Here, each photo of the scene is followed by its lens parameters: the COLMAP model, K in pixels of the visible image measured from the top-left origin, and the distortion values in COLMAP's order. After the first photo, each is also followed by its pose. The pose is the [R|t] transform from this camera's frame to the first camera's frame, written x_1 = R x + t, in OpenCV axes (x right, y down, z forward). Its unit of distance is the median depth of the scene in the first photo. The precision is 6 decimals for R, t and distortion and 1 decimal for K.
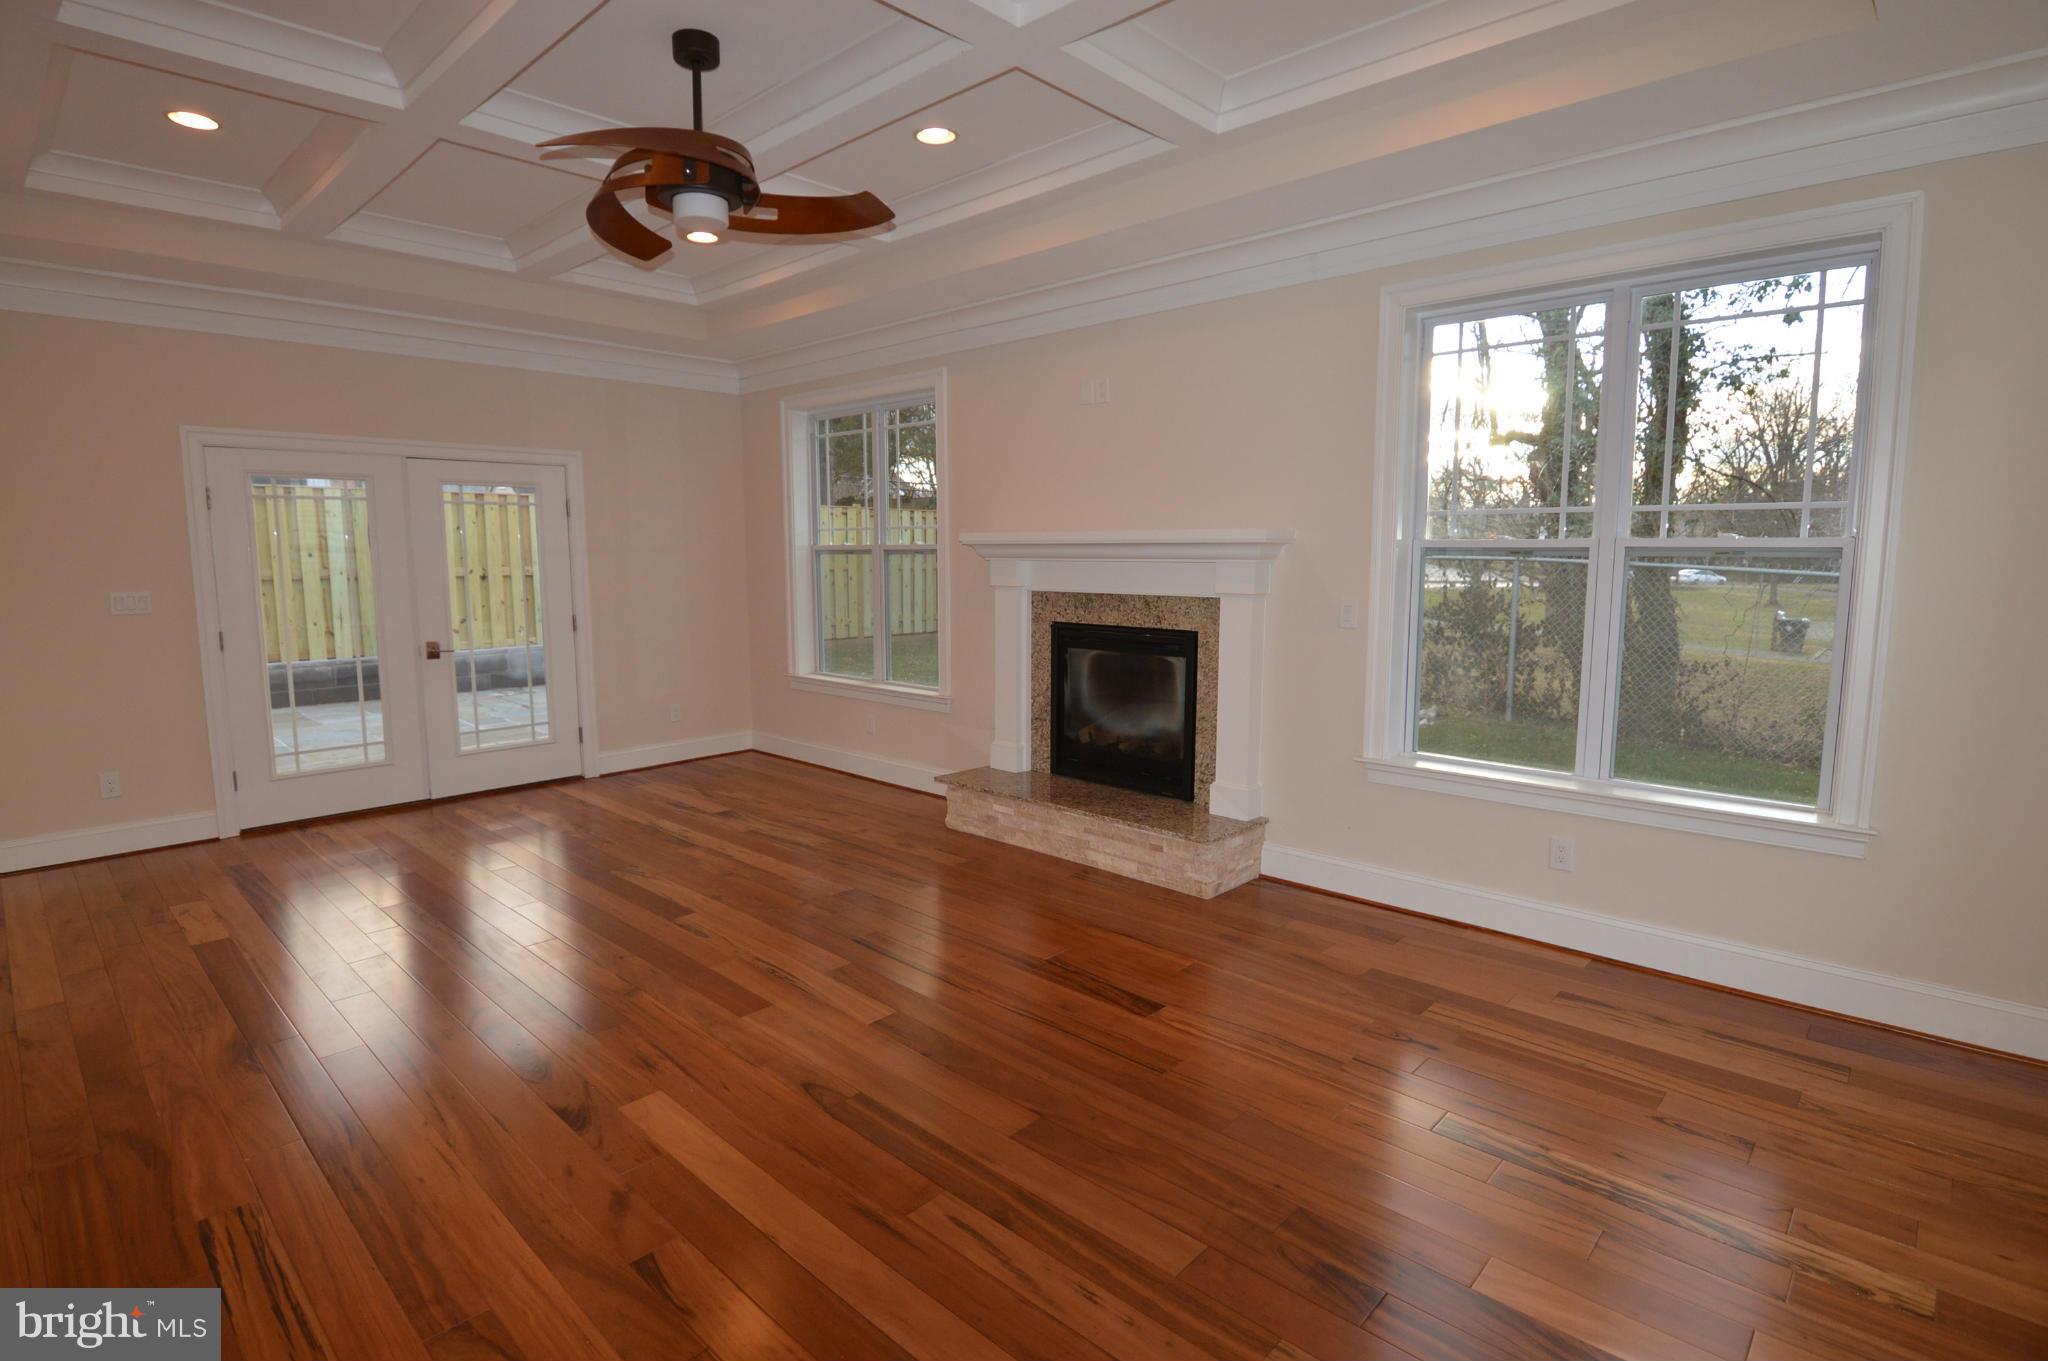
lens RADIAL K [[1009.2, 0, 1025.8], [0, 1009.2, 673.8], [0, 0, 1]] dist [-0.011152, -0.007670]
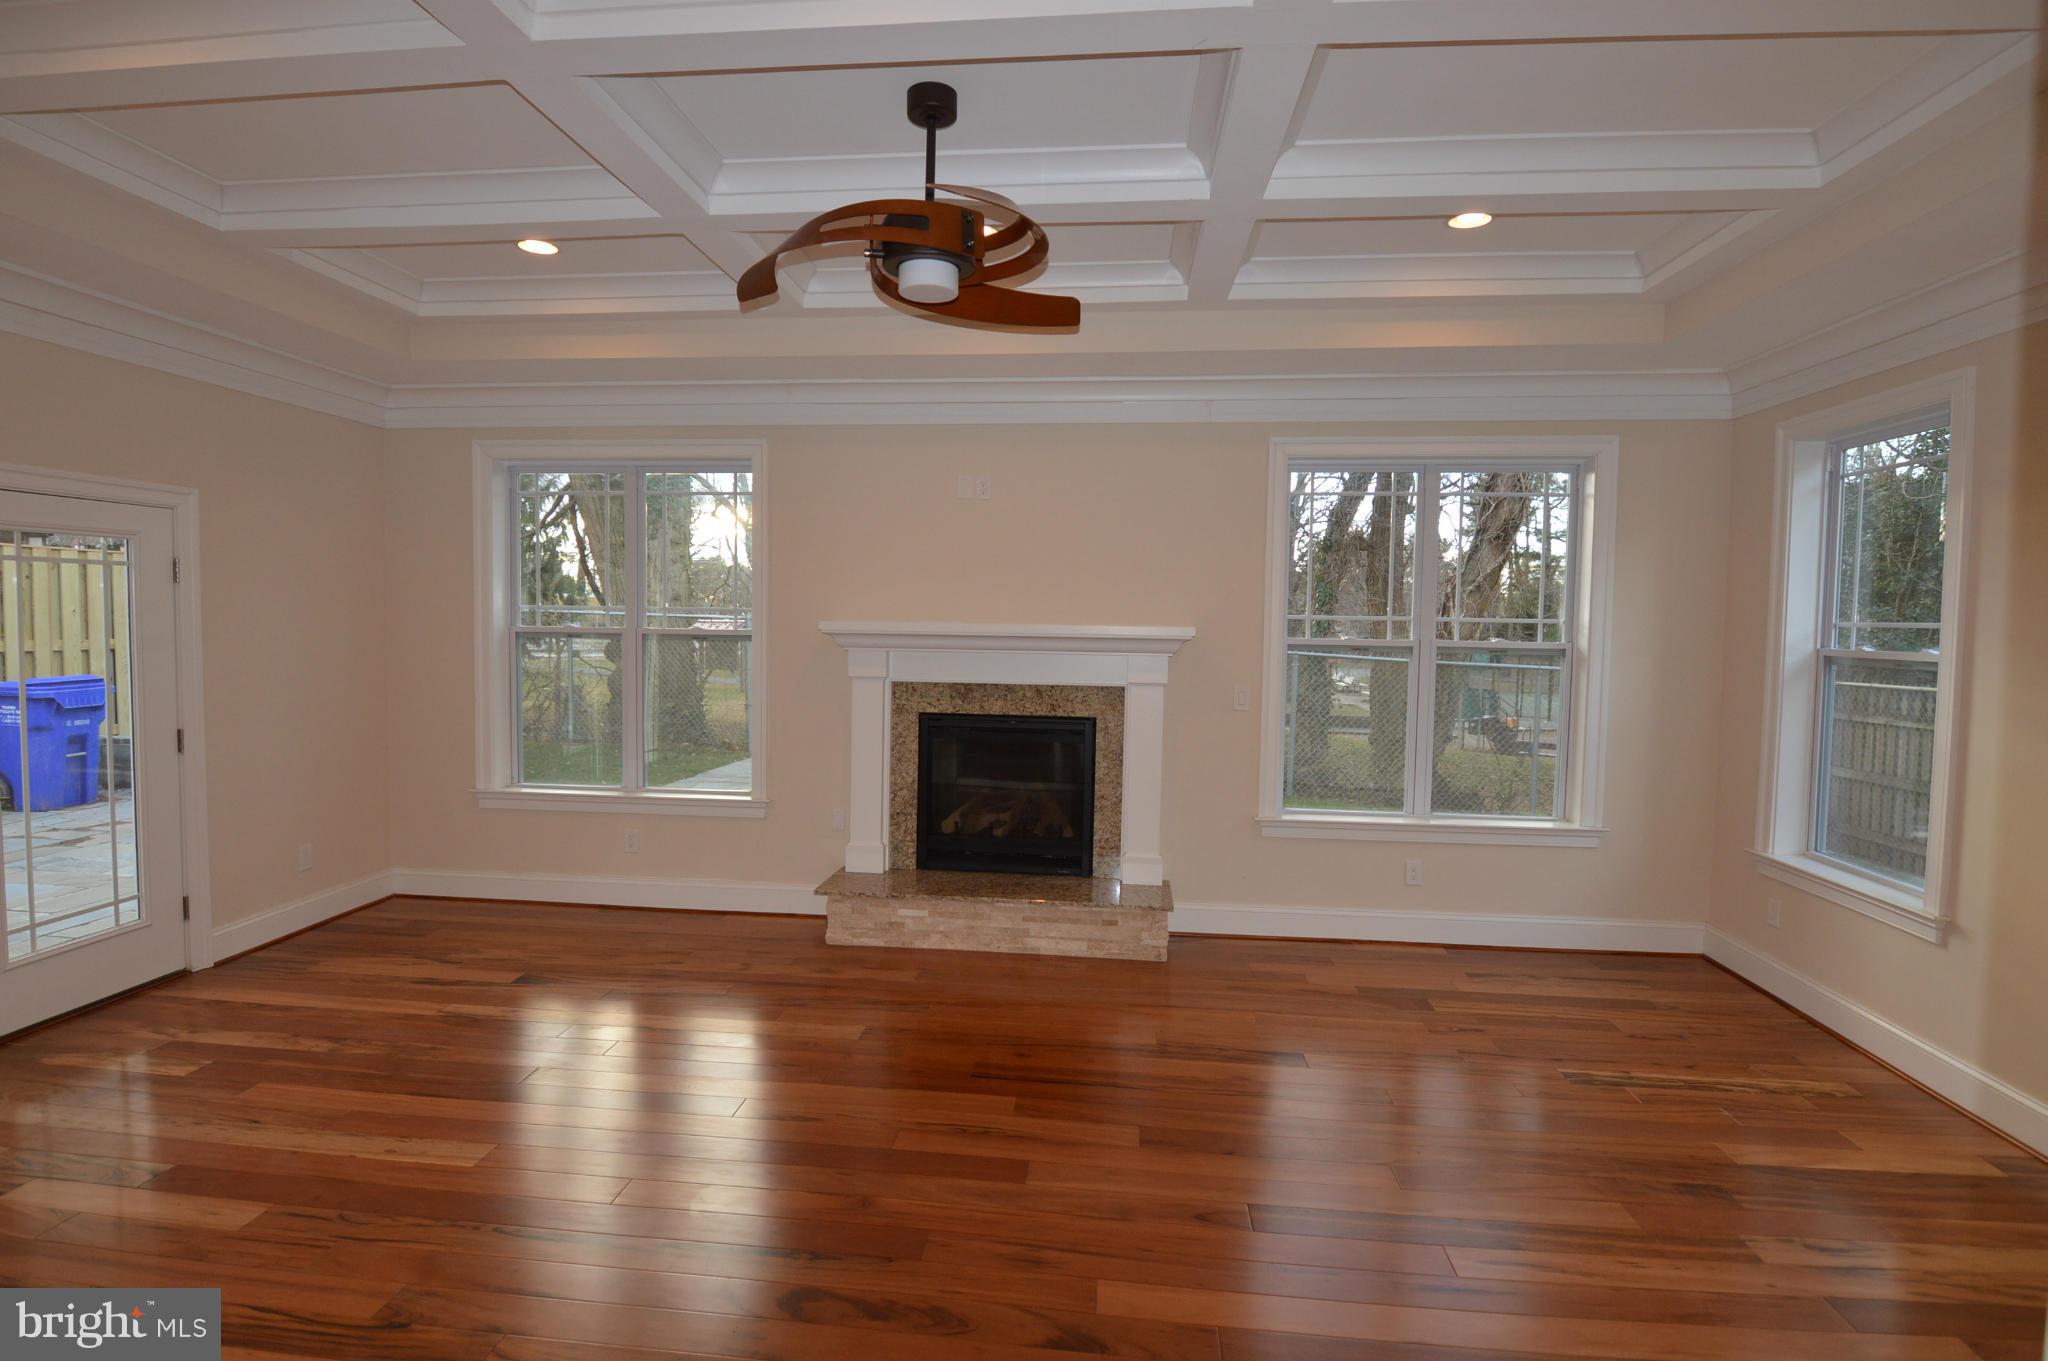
lens RADIAL K [[1009.2, 0, 1025.0], [0, 1009.2, 676.8], [0, 0, 1]] dist [-0.011152, -0.007670]
pose [[0.793771, -0.020782, 0.607862, -0.539013], [0.057399, 0.997515, -0.040850, -0.044879], [-0.605503, 0.067316, 0.792991, 0.177072]]
